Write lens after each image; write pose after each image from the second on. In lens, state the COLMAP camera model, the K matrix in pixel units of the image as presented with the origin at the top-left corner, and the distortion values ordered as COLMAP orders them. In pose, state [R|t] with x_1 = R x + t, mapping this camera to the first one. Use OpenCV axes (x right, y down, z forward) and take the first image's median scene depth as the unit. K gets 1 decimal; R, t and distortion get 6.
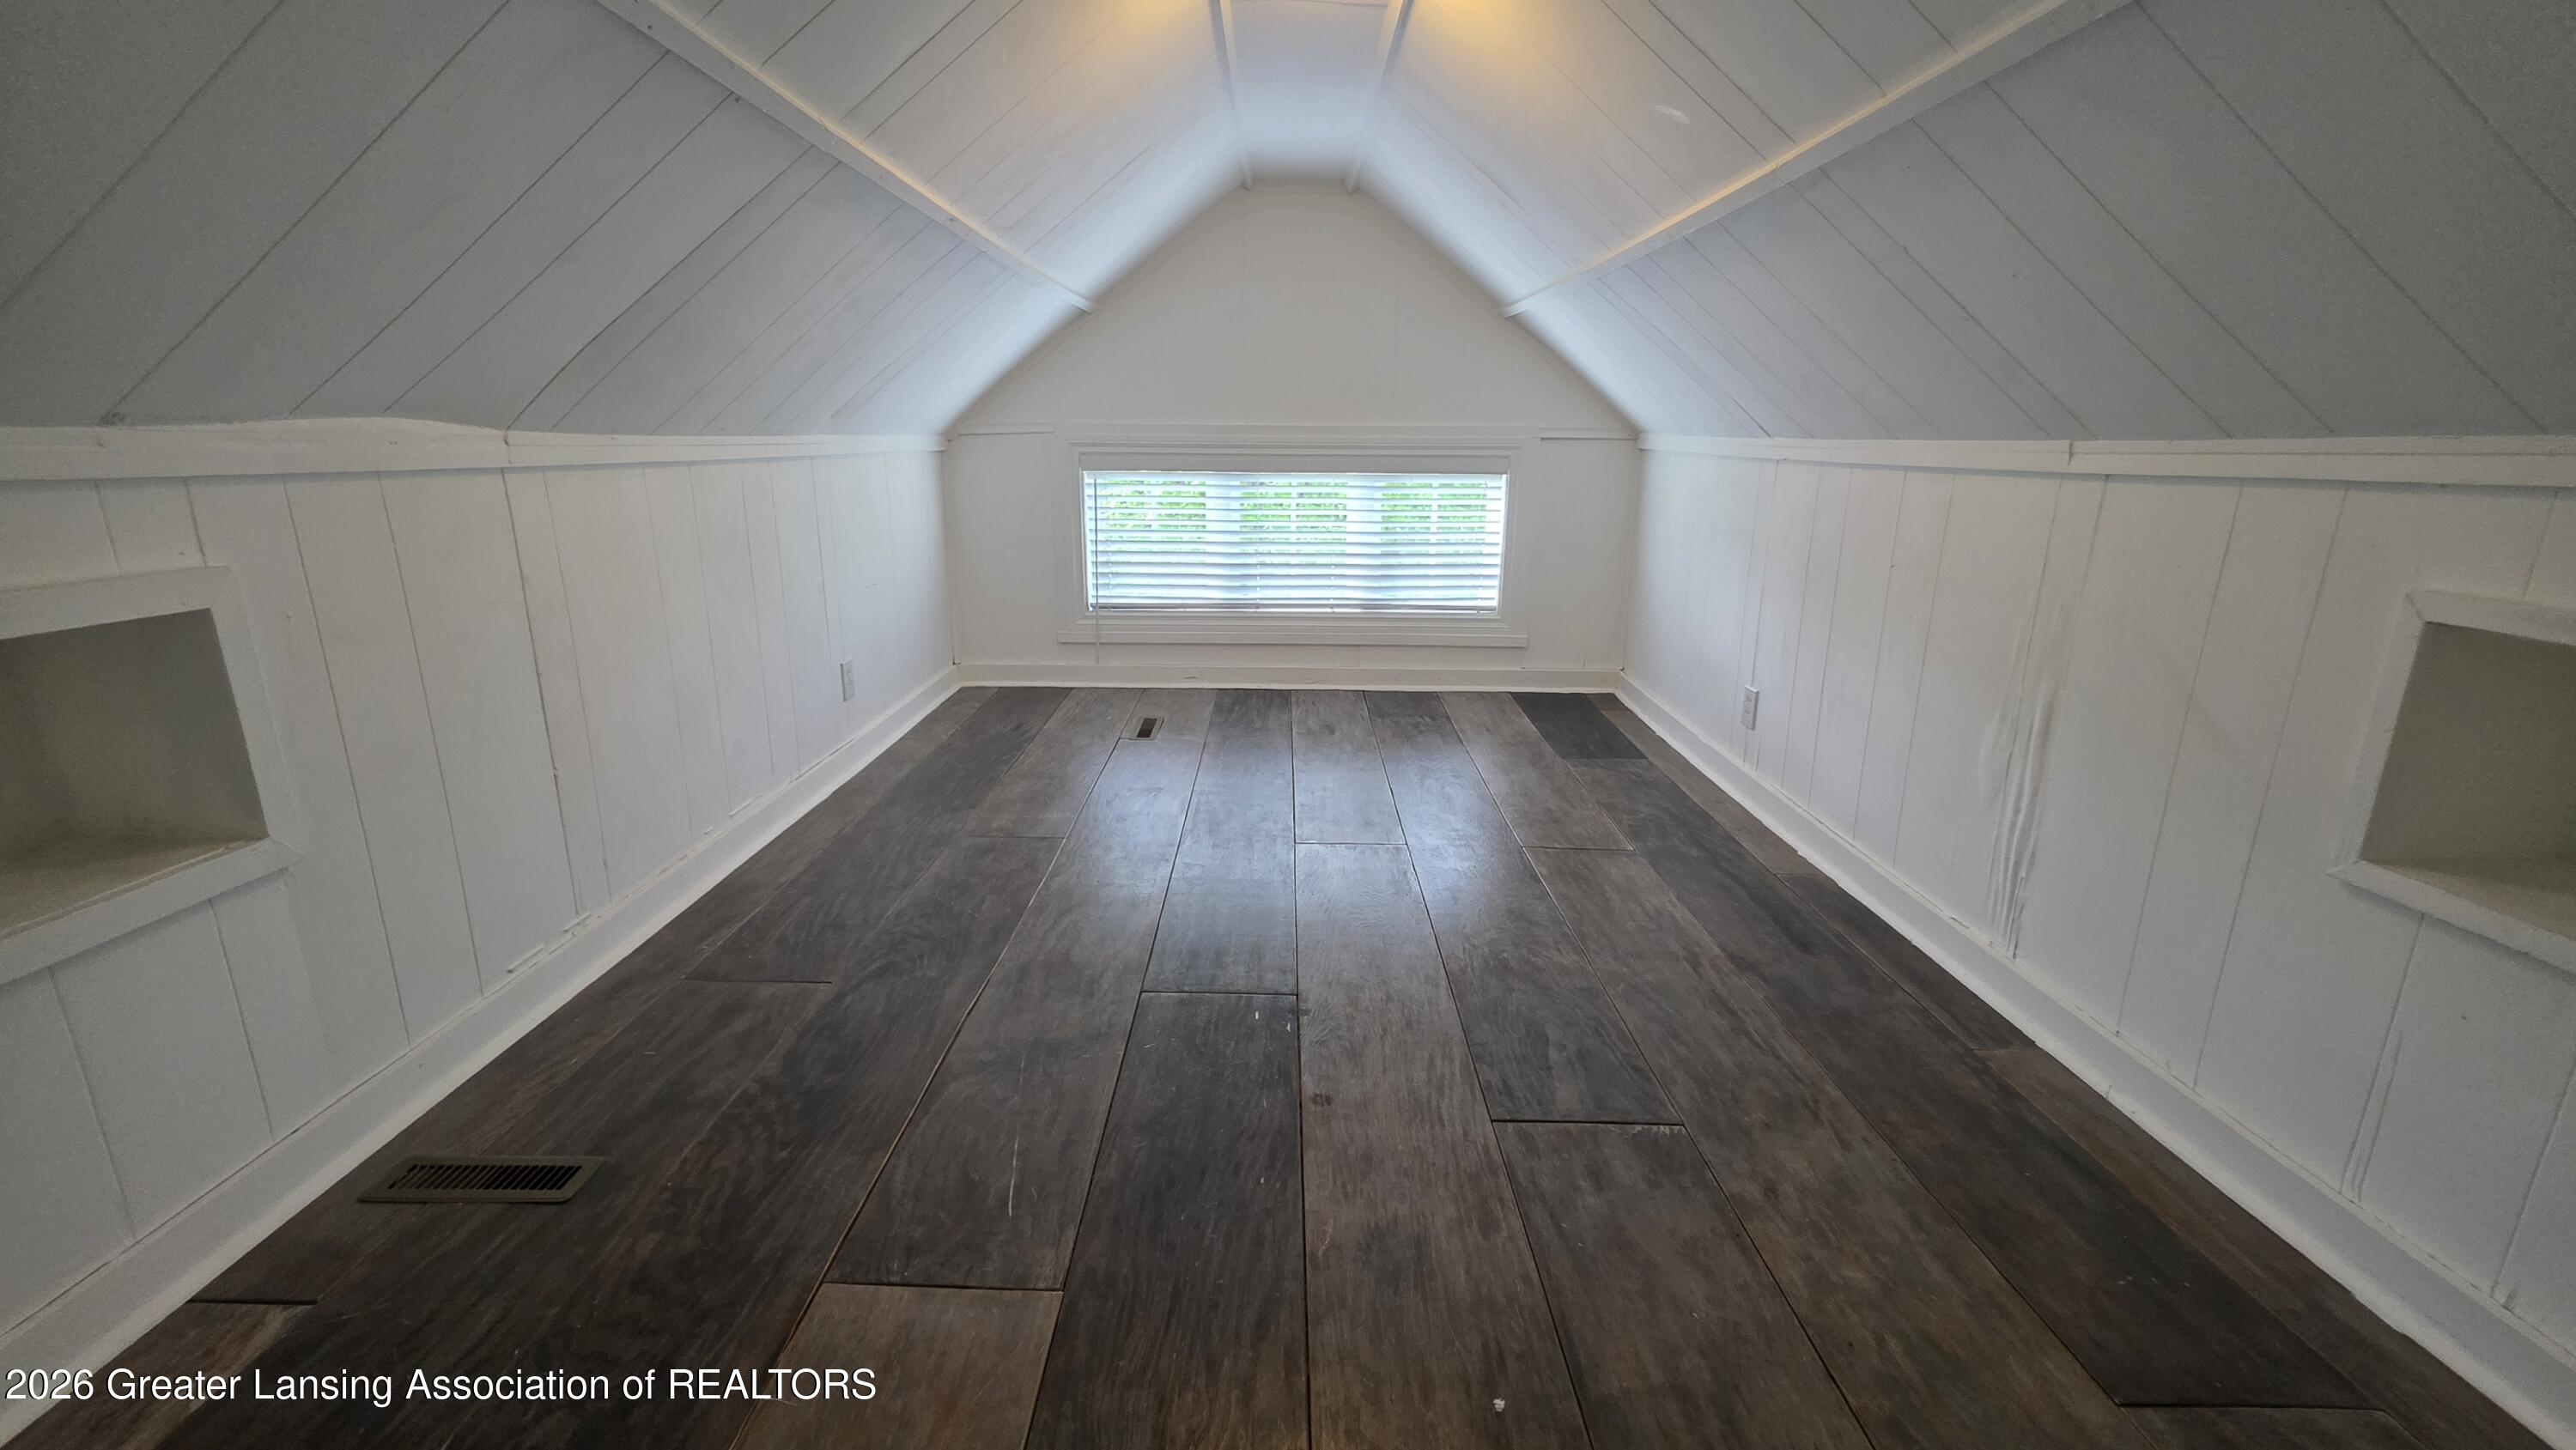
lens RADIAL K [[1030.6, 0, 1274.1], [0, 1030.6, 726.4], [0, 0, 1]] dist [0.002964, -0.000750]
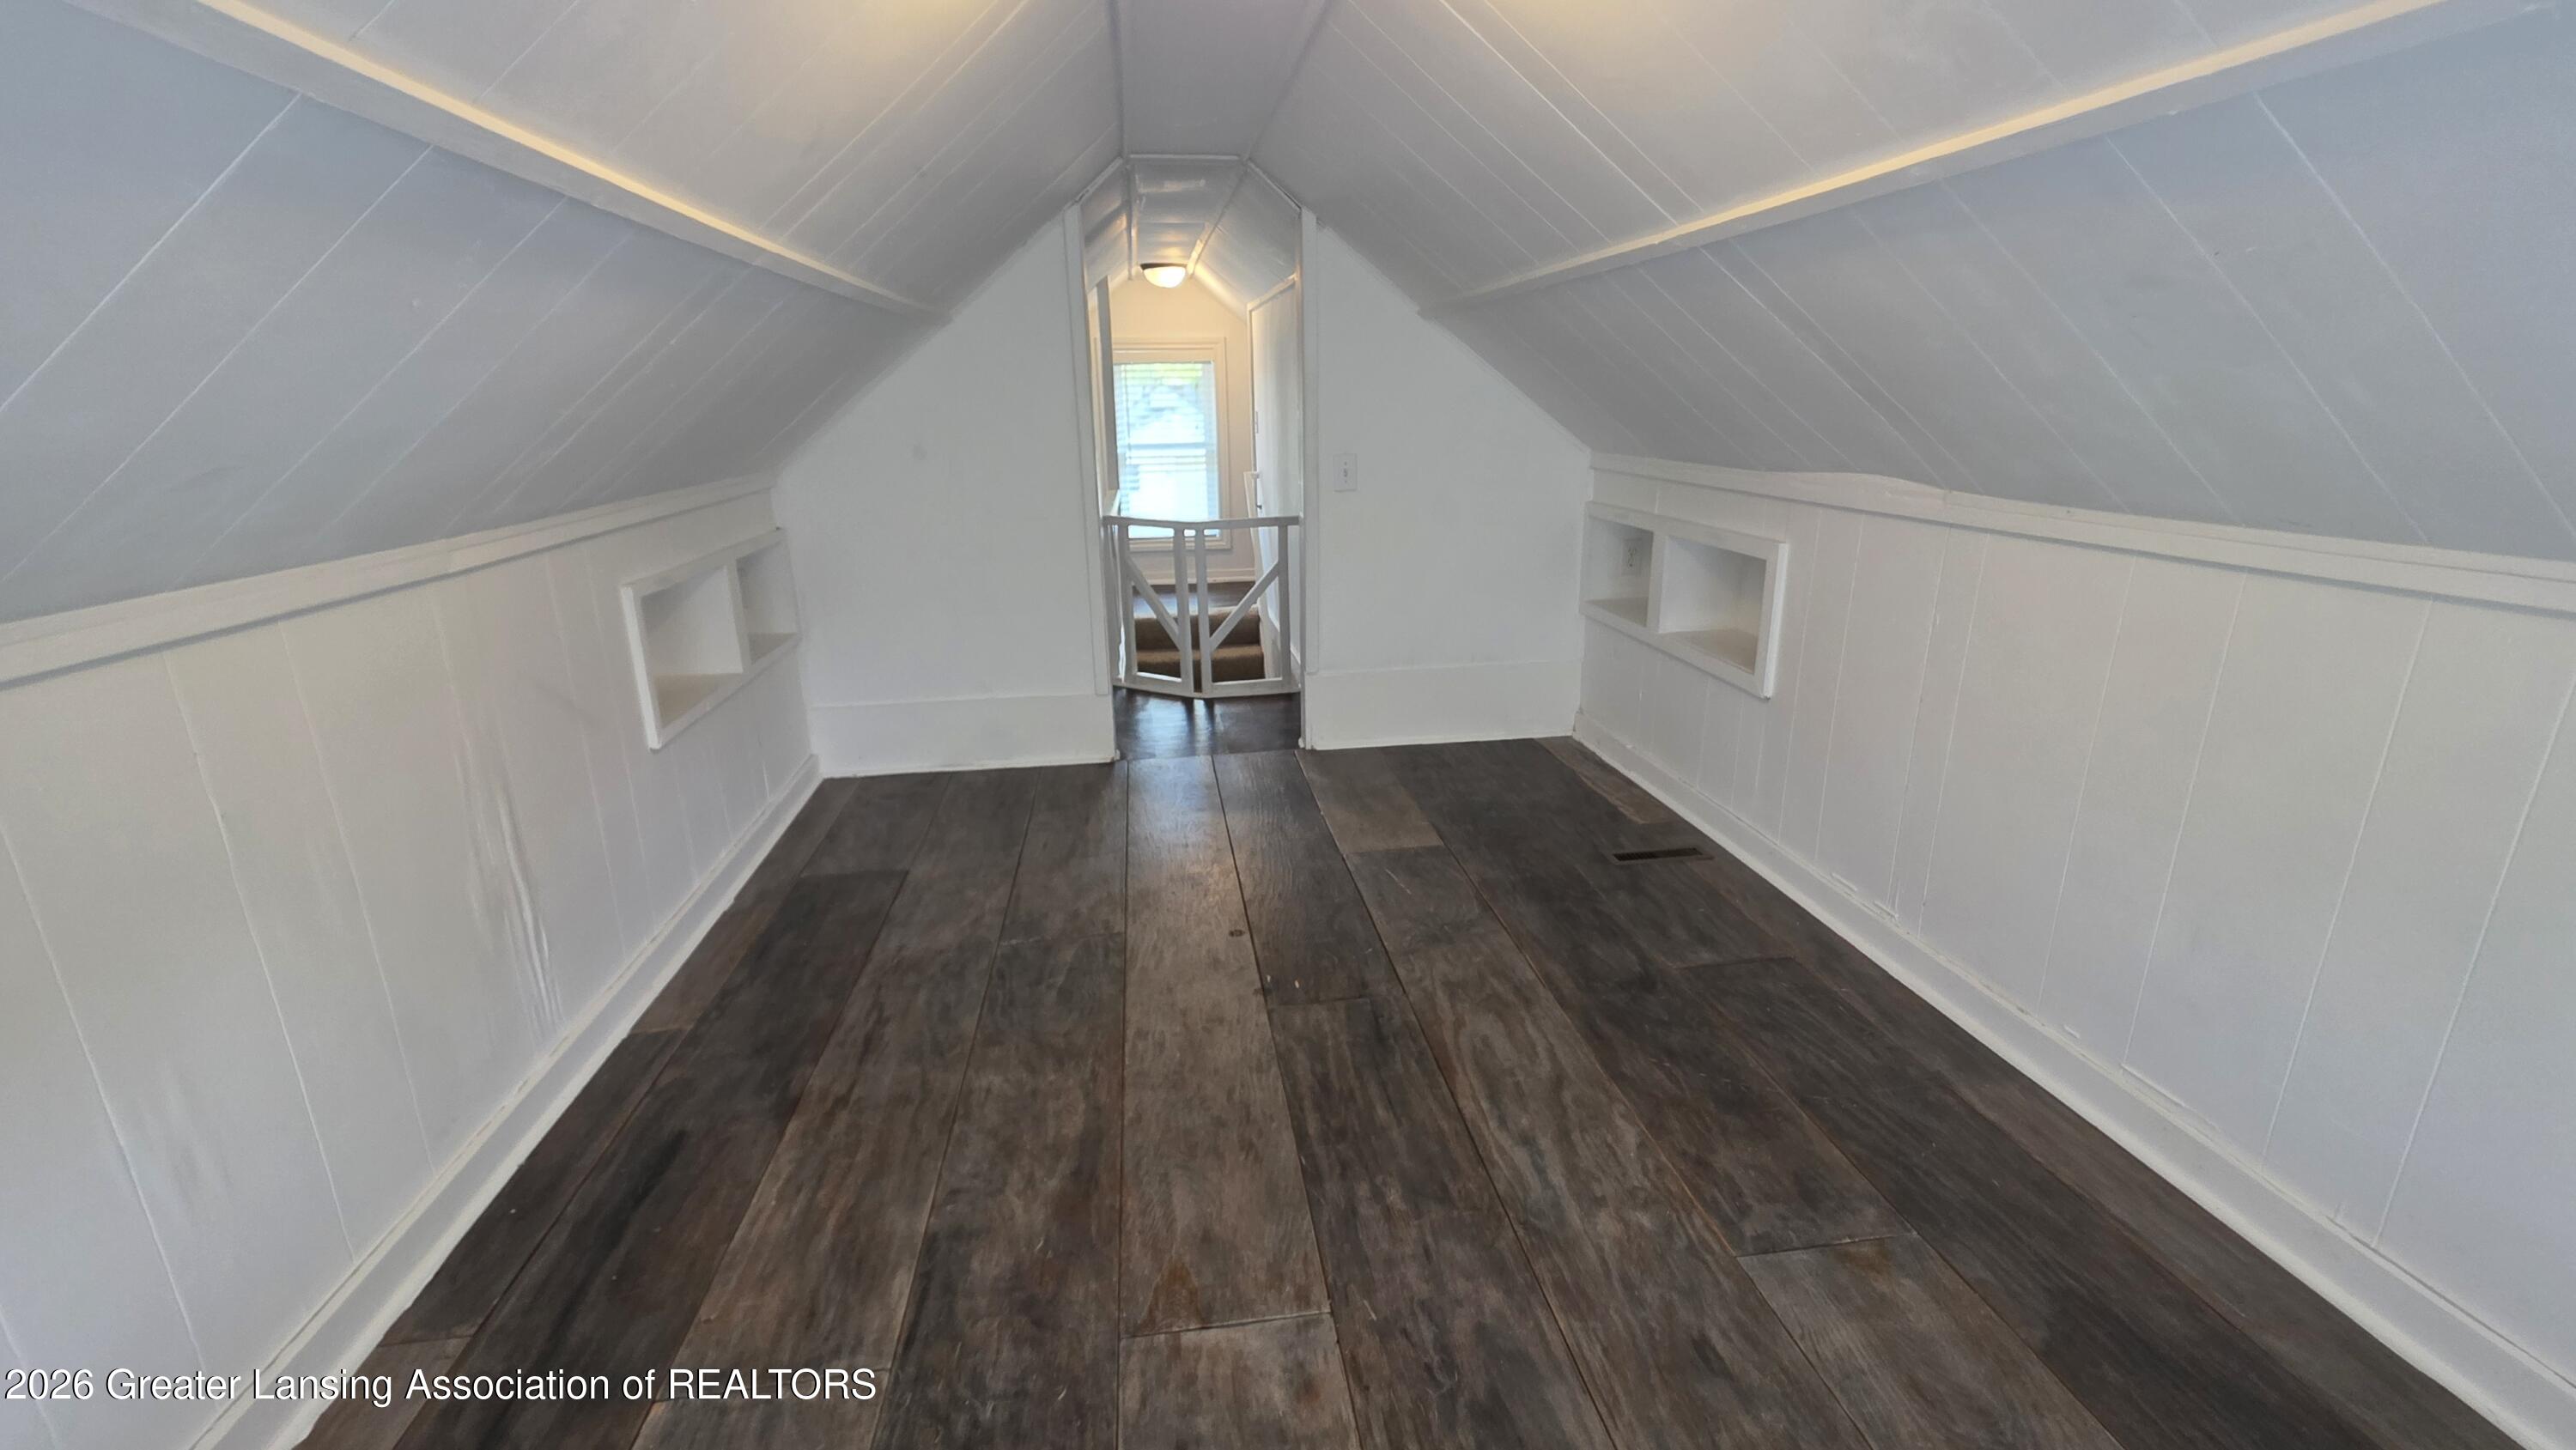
lens RADIAL K [[1030.6, 0, 1278.5], [0, 1030.6, 729.7], [0, 0, 1]] dist [0.002964, -0.000750]
pose [[-0.989920, 0.051495, -0.131936, 0.148112], [-0.029001, 0.838119, 0.544717, -0.617587], [0.138628, 0.543052, -0.828177, 1.836345]]
